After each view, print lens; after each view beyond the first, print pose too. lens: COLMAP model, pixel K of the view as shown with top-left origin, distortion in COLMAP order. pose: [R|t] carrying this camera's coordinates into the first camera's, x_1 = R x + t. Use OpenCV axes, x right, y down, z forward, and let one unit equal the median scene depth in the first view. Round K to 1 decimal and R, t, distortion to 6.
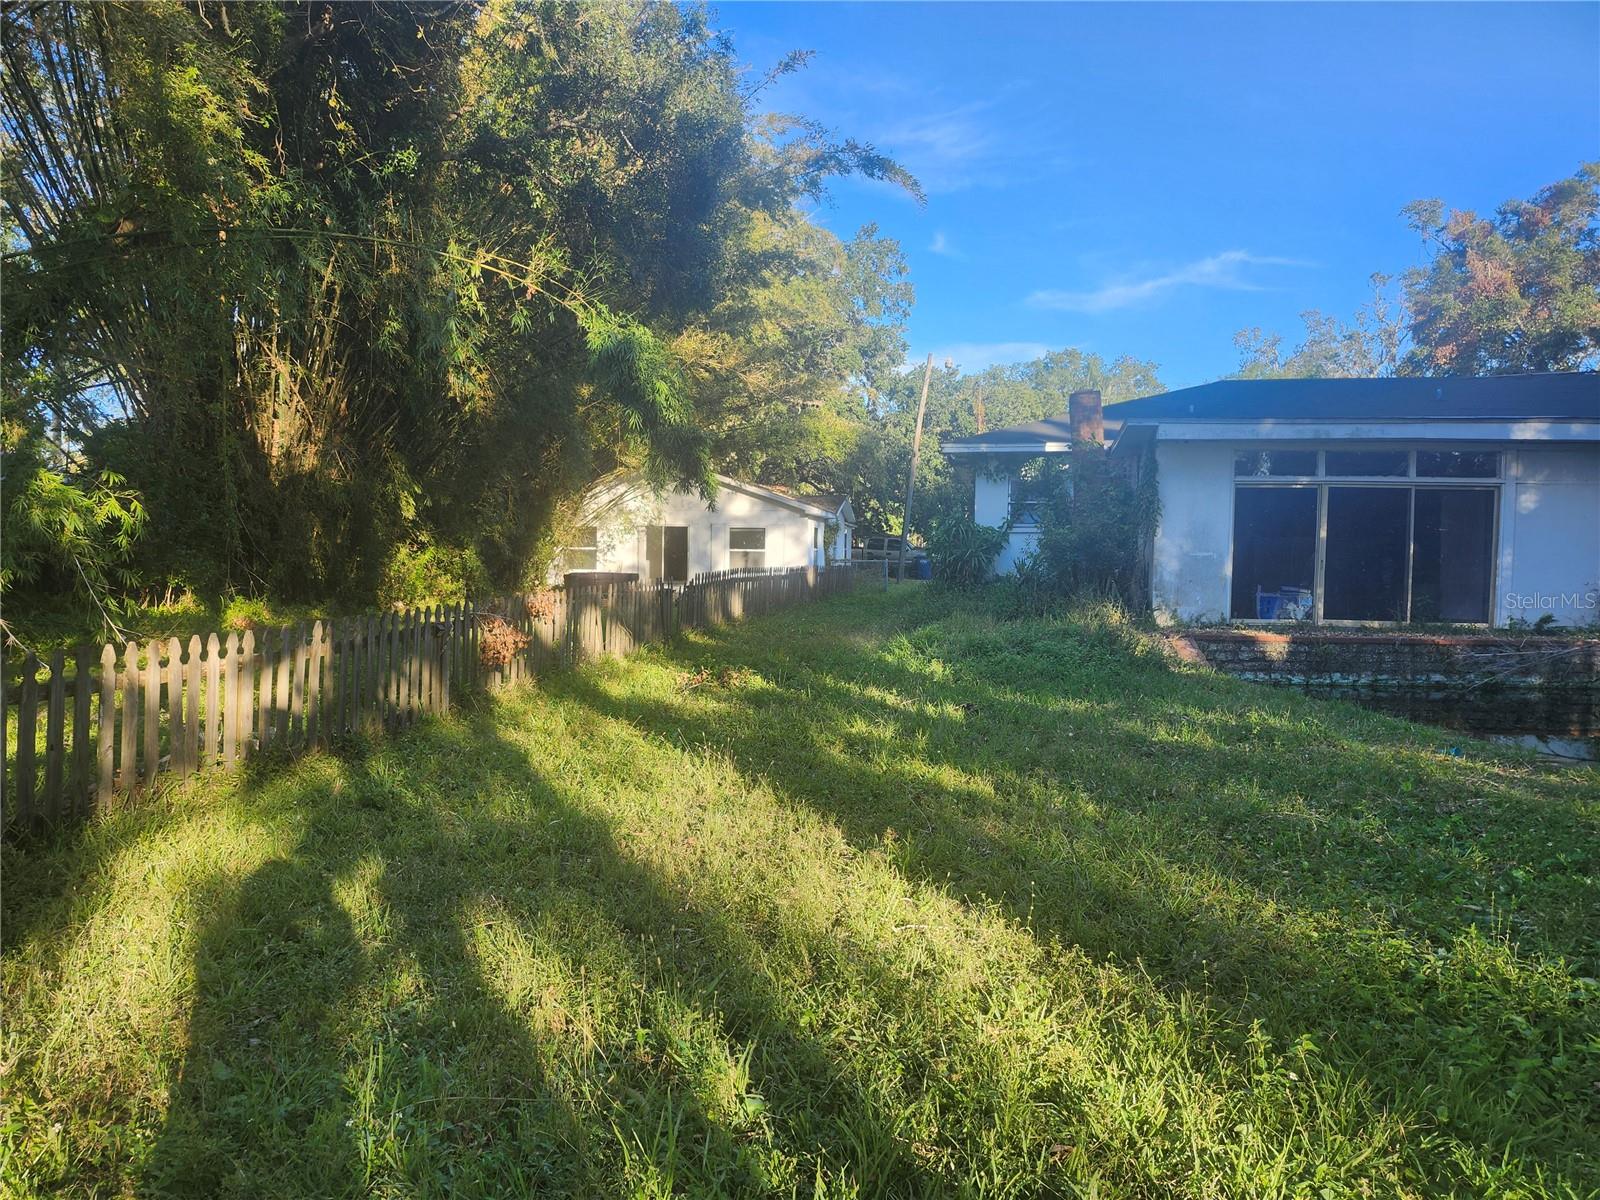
lens RADIAL K [[1116.1, 0, 791.2], [0, 1116.1, 602.8], [0, 0, 1]] dist [0.061782, -0.076003]
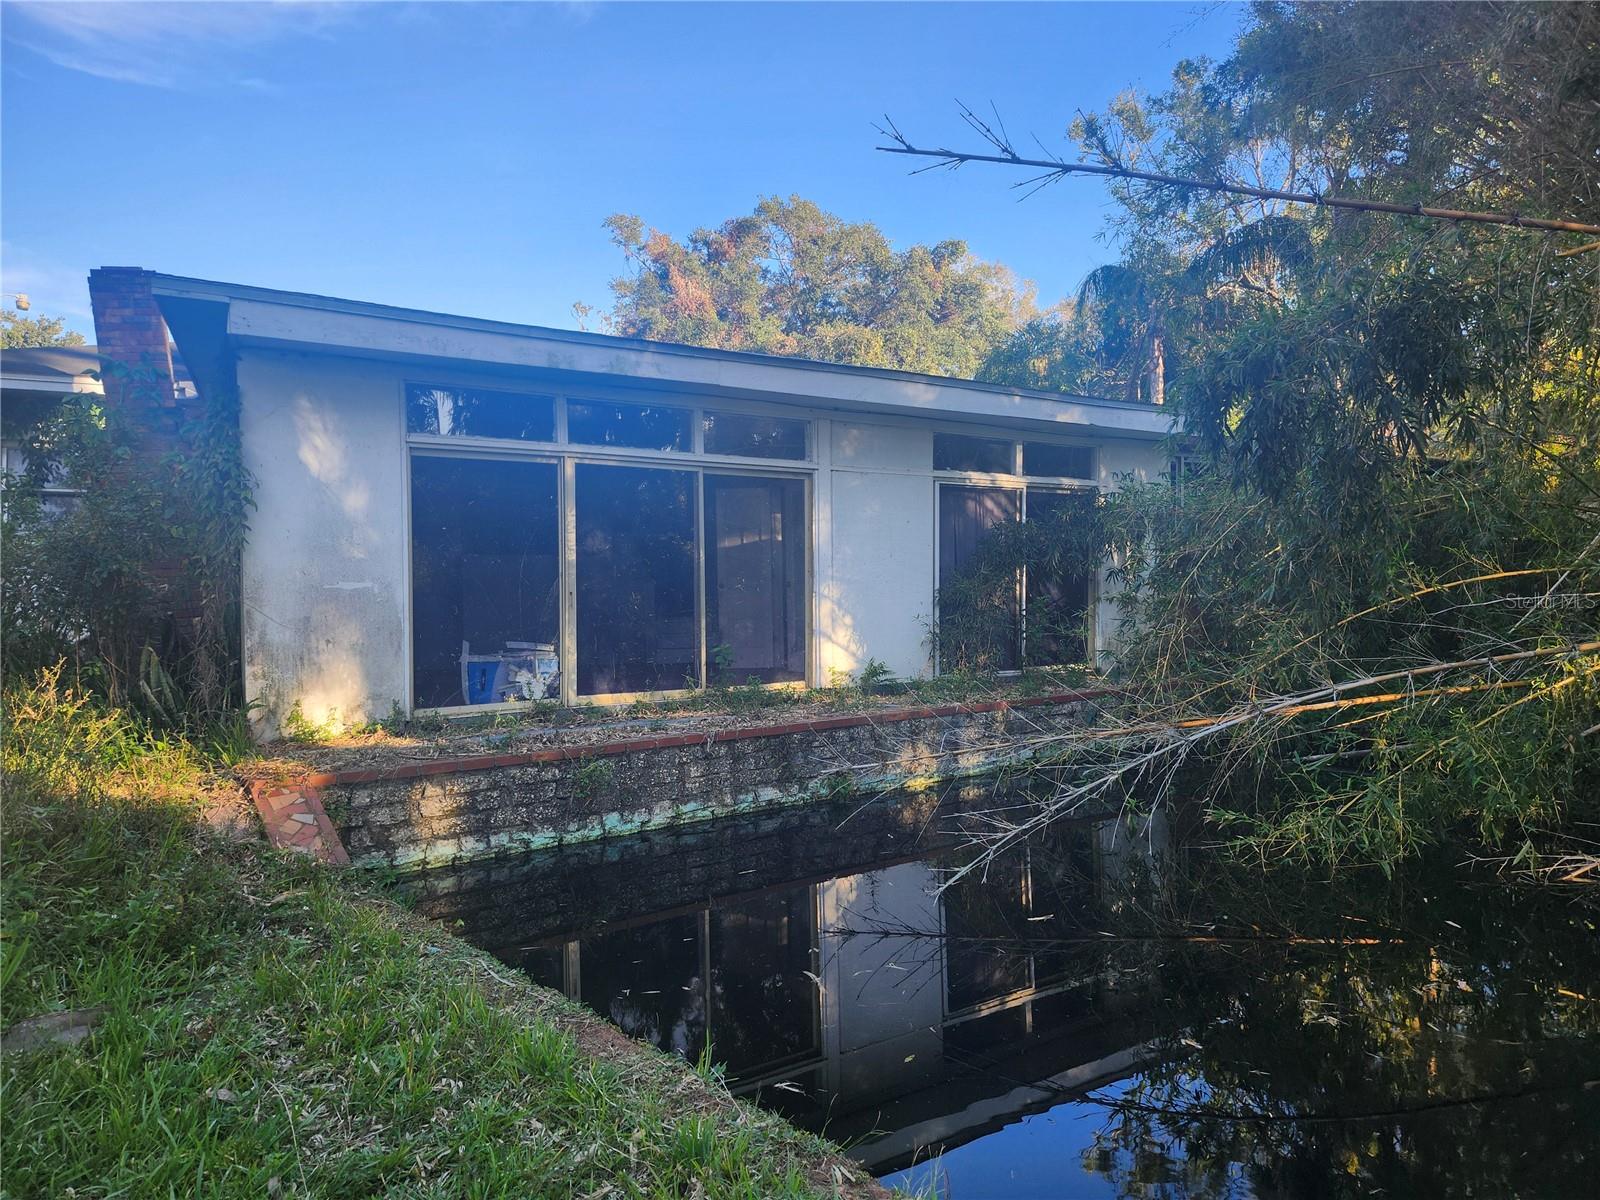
lens RADIAL K [[1090.3, 0, 800.0], [0, 1090.3, 600.0], [0, 0, 1]] dist [0.089133, -0.122071]
pose [[0.782814, -0.030934, 0.621487, 0.166372], [0.045690, 0.998925, -0.007829, -0.018187], [-0.620576, 0.034525, 0.783386, 0.377739]]
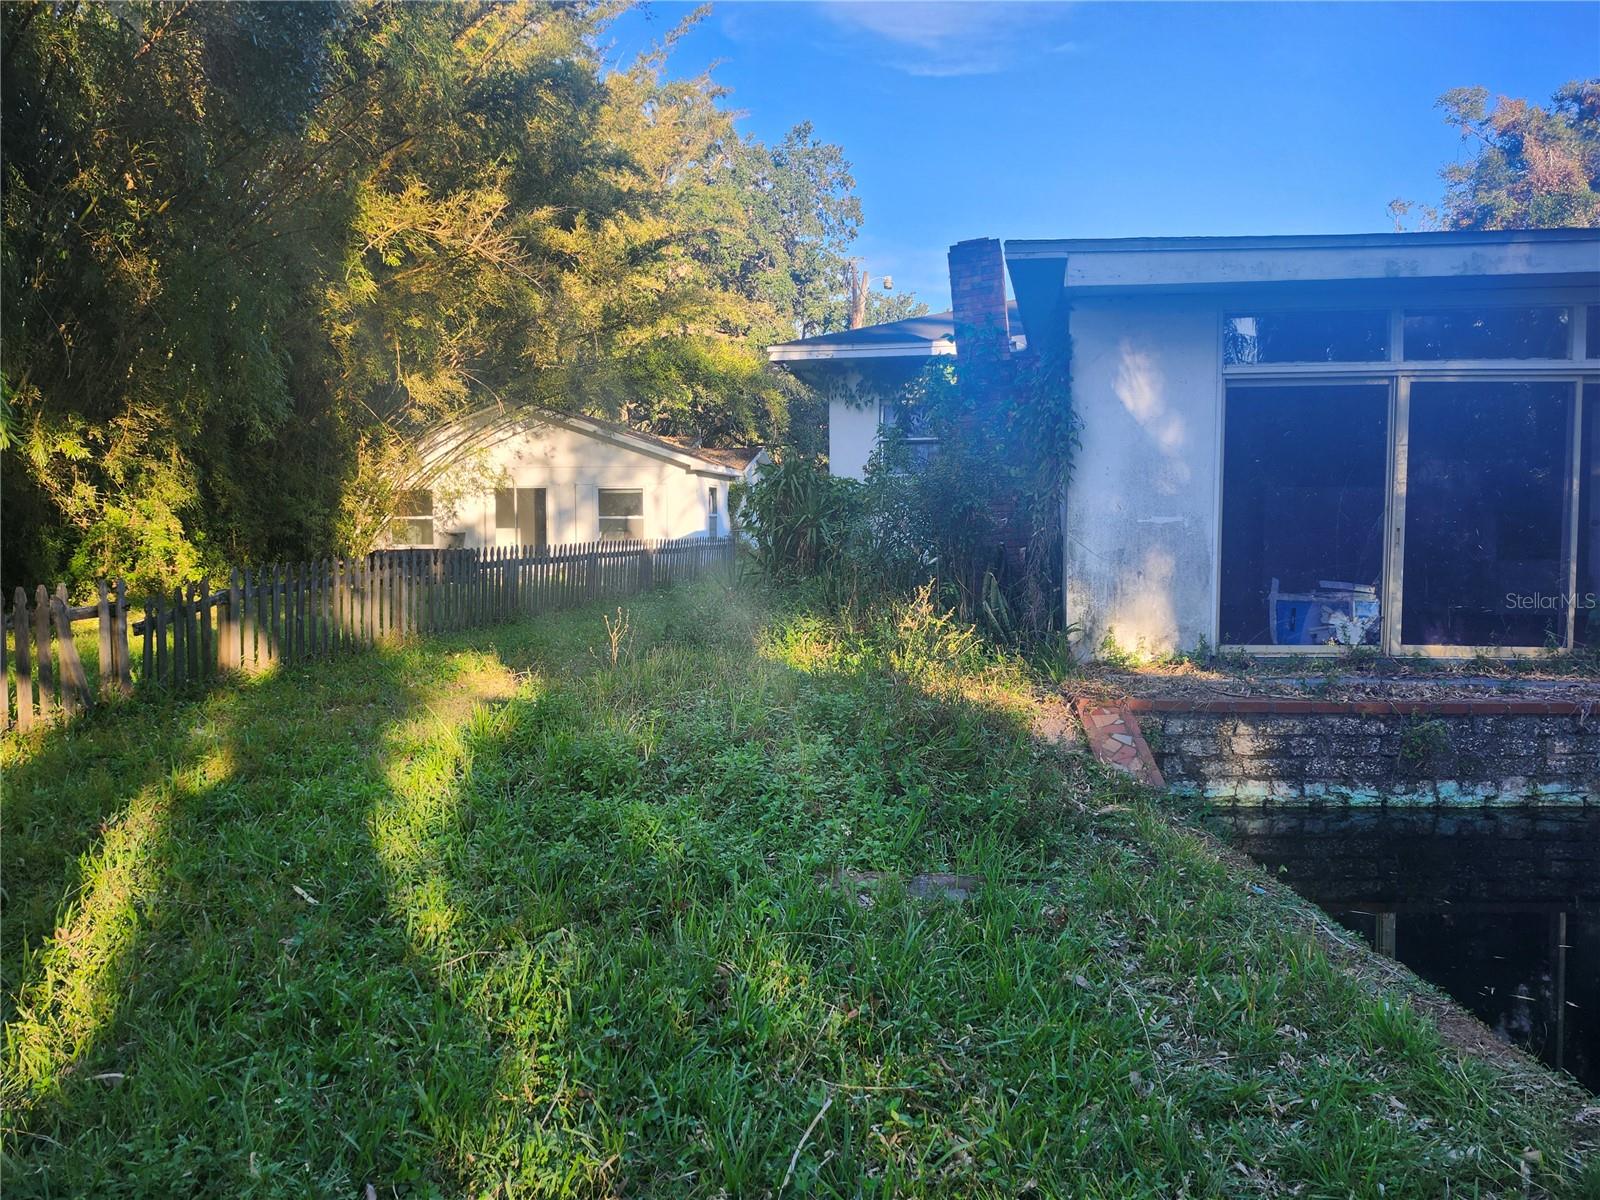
lens RADIAL K [[1093.3, 0, 808.2], [0, 1093.3, 584.4], [0, 0, 1]] dist [0.059512, -0.075792]
pose [[0.999873, -0.015262, -0.004666, 0.157611], [0.015340, 0.999736, 0.017130, -0.018931], [0.004403, -0.017199, 0.999842, 0.380939]]
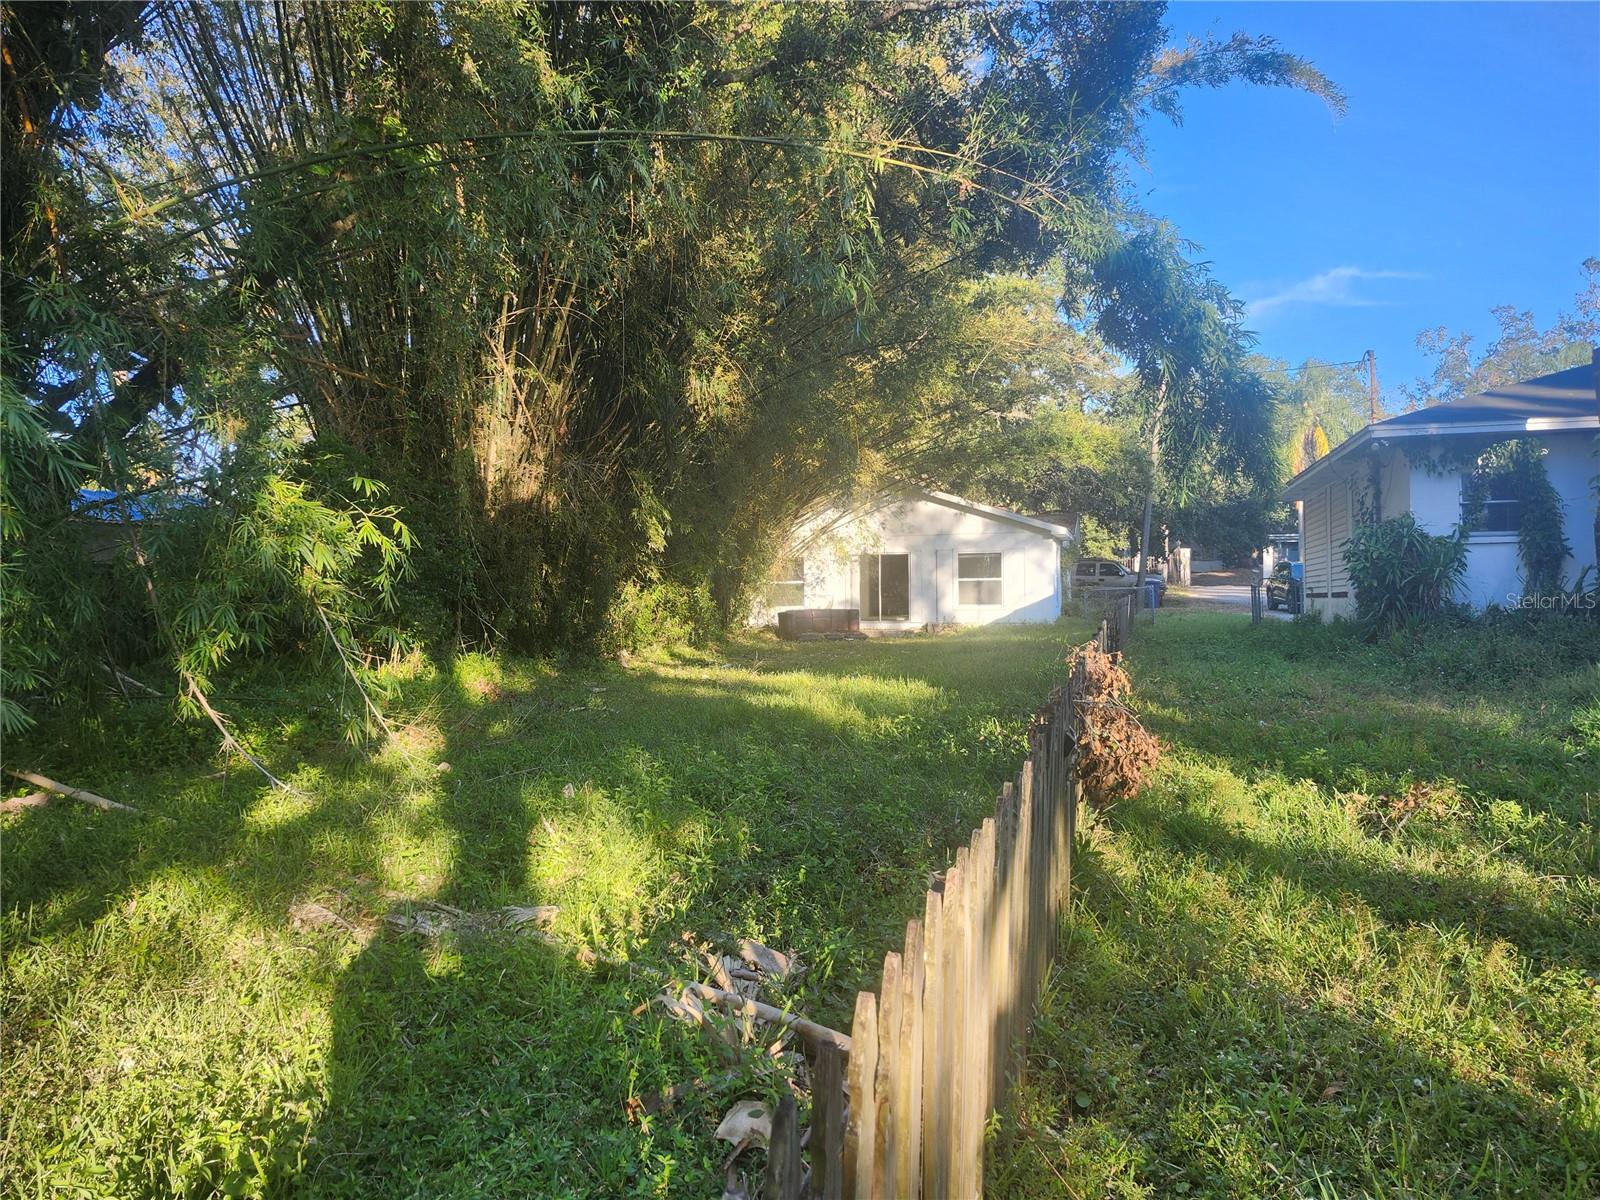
lens RADIAL K [[1090.3, 0, 800.0], [0, 1090.3, 600.0], [0, 0, 1]] dist [0.089133, -0.122071]
pose [[0.996167, -0.026147, -0.083471, -0.184479], [0.023567, 0.999218, -0.031752, -0.011781], [0.084236, 0.029663, 0.996004, 0.233849]]
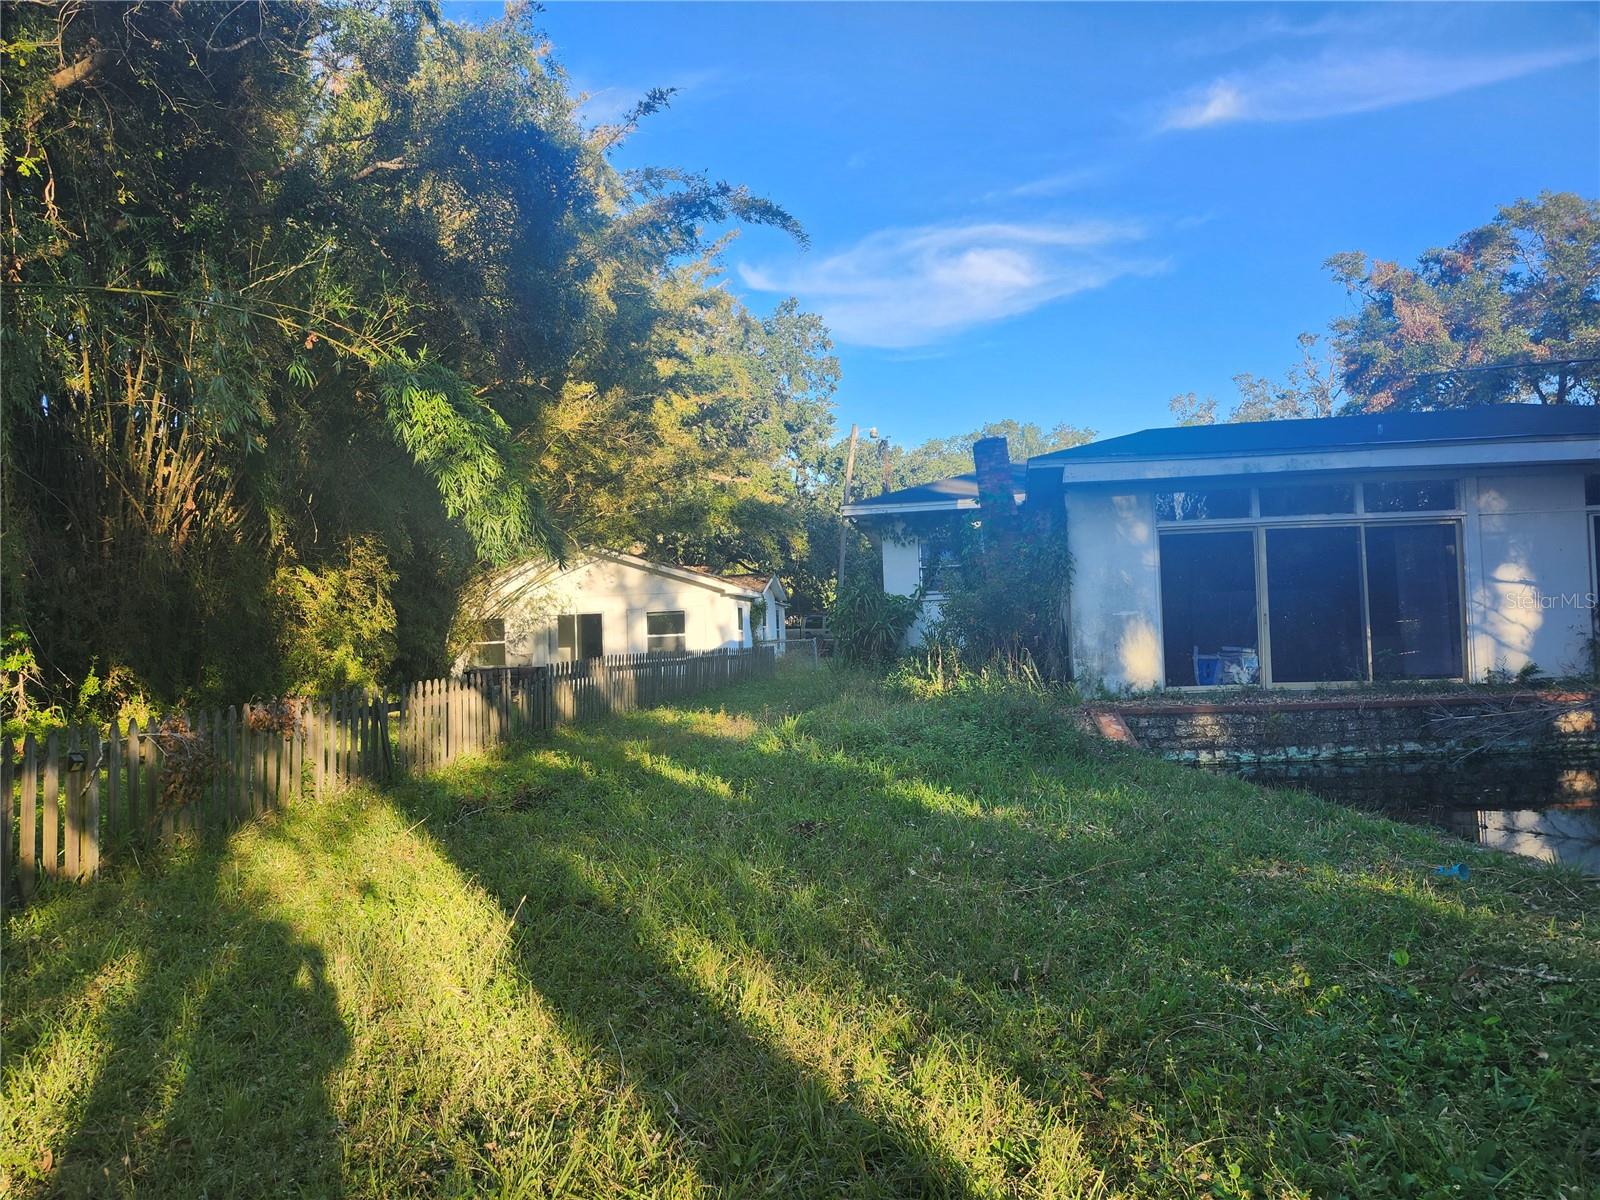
lens RADIAL K [[1098.9, 0, 783.7], [0, 1098.9, 601.2], [0, 0, 1]] dist [0.089037, -0.126806]
pose [[0.998590, -0.047578, 0.023561, 0.063922], [0.049245, 0.995879, -0.076157, -0.000554], [-0.019841, 0.077210, 0.996817, 0.121328]]
